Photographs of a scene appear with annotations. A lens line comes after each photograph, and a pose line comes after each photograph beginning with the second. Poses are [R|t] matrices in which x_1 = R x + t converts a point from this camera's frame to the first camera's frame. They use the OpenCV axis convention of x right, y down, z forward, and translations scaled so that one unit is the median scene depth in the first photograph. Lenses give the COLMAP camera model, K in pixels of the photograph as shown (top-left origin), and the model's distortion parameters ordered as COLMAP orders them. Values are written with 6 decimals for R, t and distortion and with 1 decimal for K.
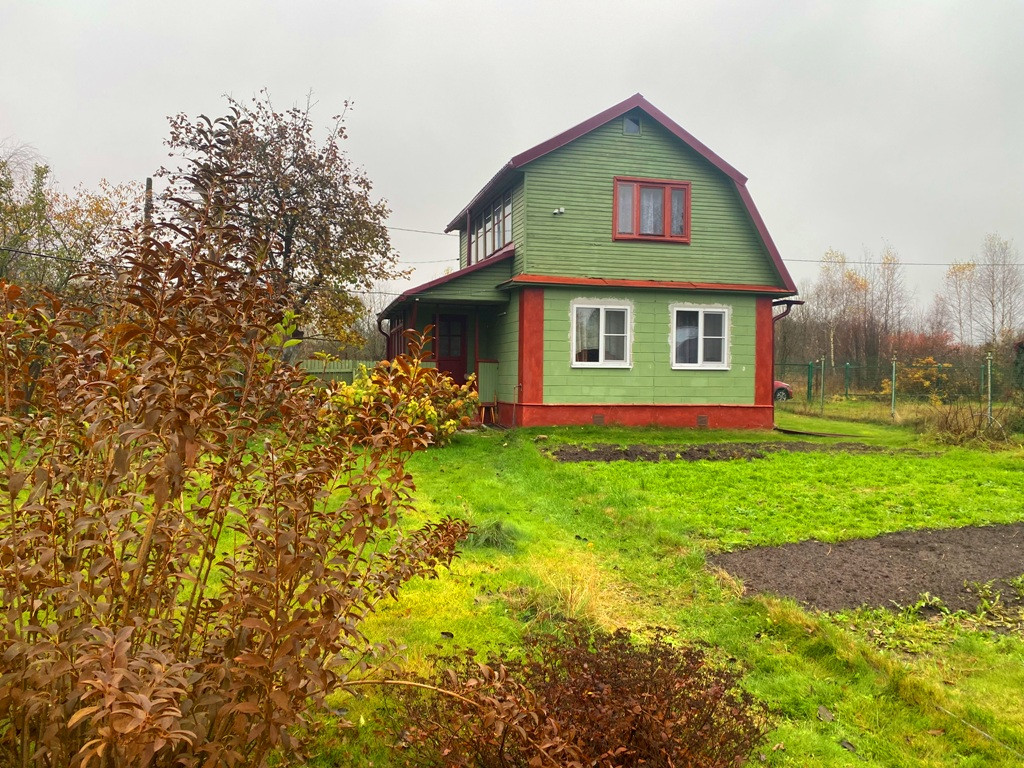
lens RADIAL K [[787.1, 0, 507.2], [0, 787.1, 388.1], [0, 0, 1]] dist [0.002834, -0.016772]
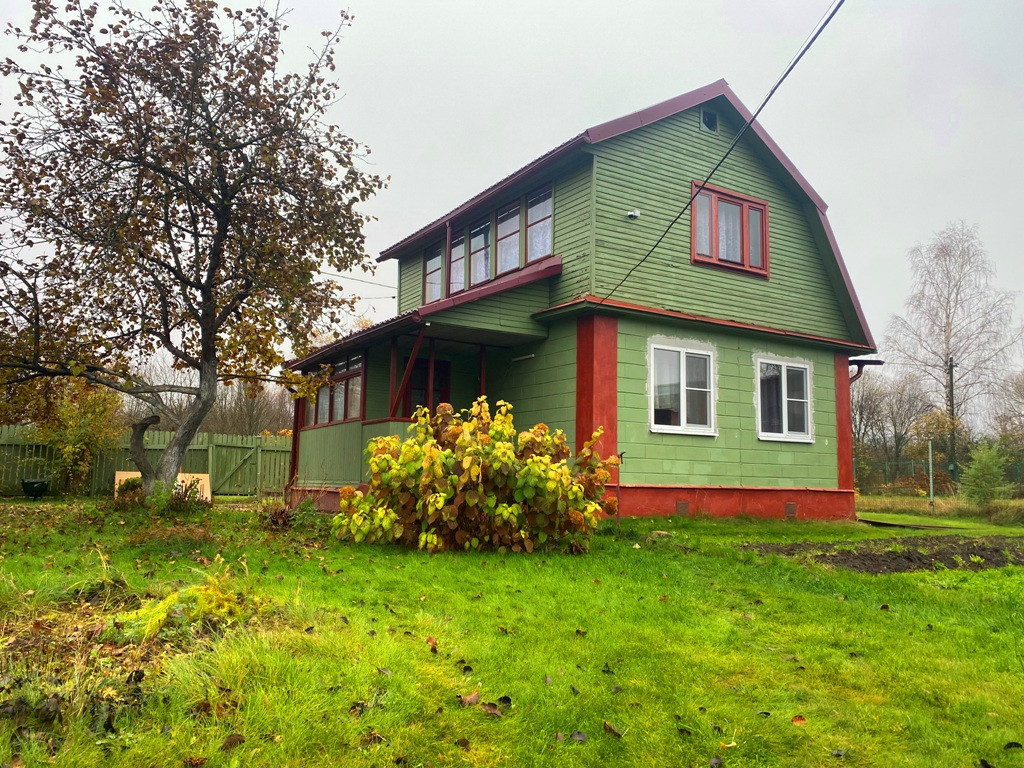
lens RADIAL K [[787.1, 0, 516.1], [0, 787.1, 382.1], [0, 0, 1]] dist [0.002834, -0.016772]
pose [[0.952155, 0.045178, 0.302257, -0.240286], [-0.004143, 0.990830, -0.135049, 0.023992], [-0.305587, 0.127336, 0.943611, 0.363992]]
